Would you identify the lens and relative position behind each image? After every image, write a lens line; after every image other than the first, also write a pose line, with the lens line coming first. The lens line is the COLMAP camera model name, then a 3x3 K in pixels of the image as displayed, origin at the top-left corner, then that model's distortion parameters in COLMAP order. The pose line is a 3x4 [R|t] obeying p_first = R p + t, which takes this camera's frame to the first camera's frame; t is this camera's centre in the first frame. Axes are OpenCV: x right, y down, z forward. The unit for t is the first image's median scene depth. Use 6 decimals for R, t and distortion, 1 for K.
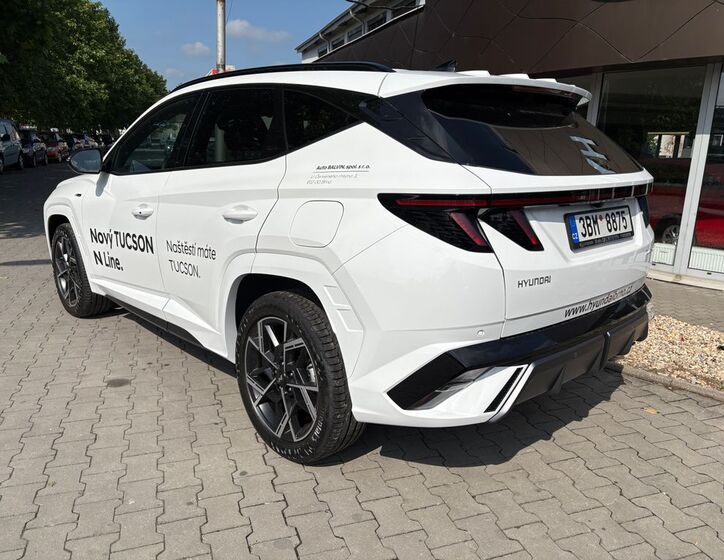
lens RADIAL K [[558.7, 0, 362.0], [0, 558.7, 280.0], [0, 0, 1]] dist [0.001504, 0.003624]
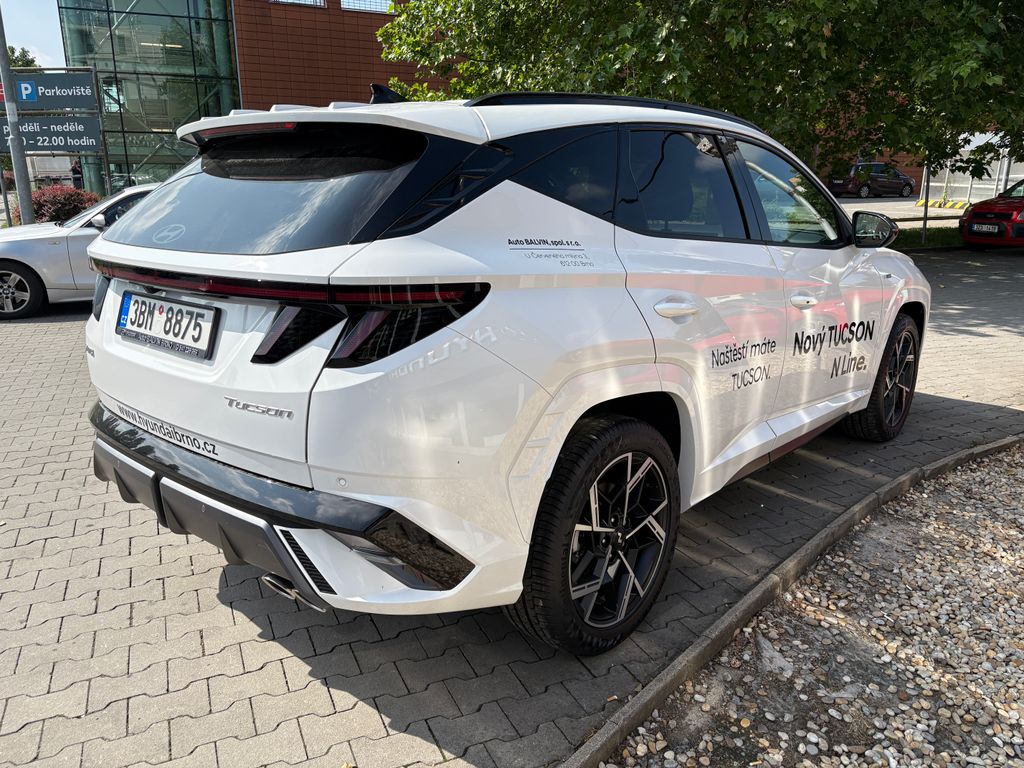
lens RADIAL K [[762.0, 0, 510.3], [0, 762.0, 419.8], [0, 0, 1]] dist [0.113689, -0.000550]
pose [[0.076579, 0.257710, -0.963183, 1.462478], [-0.234871, 0.943497, 0.233769, -0.317945], [0.969005, 0.208322, 0.132780, 1.346172]]
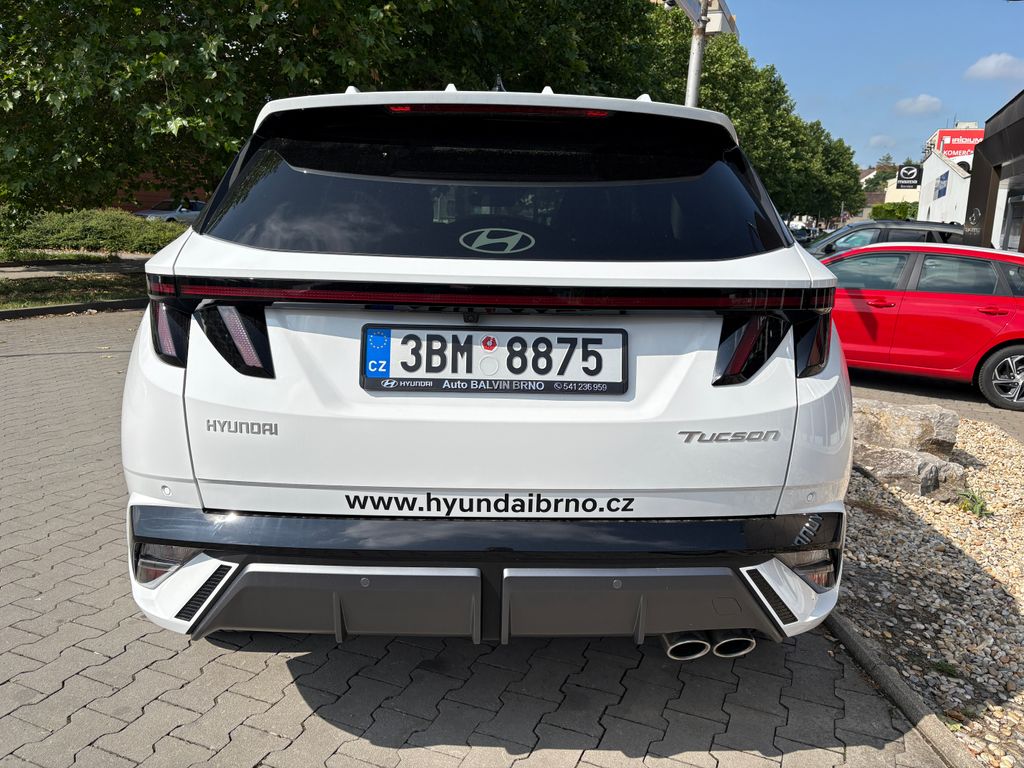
lens RADIAL K [[768.2, 0, 512.1], [0, 768.2, 379.3], [0, 0, 1]] dist [0.007586, -0.002283]
pose [[0.752385, 0.124735, -0.646805, 0.923766], [-0.162757, 0.986666, 0.000952, -0.083814], [0.638300, 0.104556, 0.762654, 0.483852]]
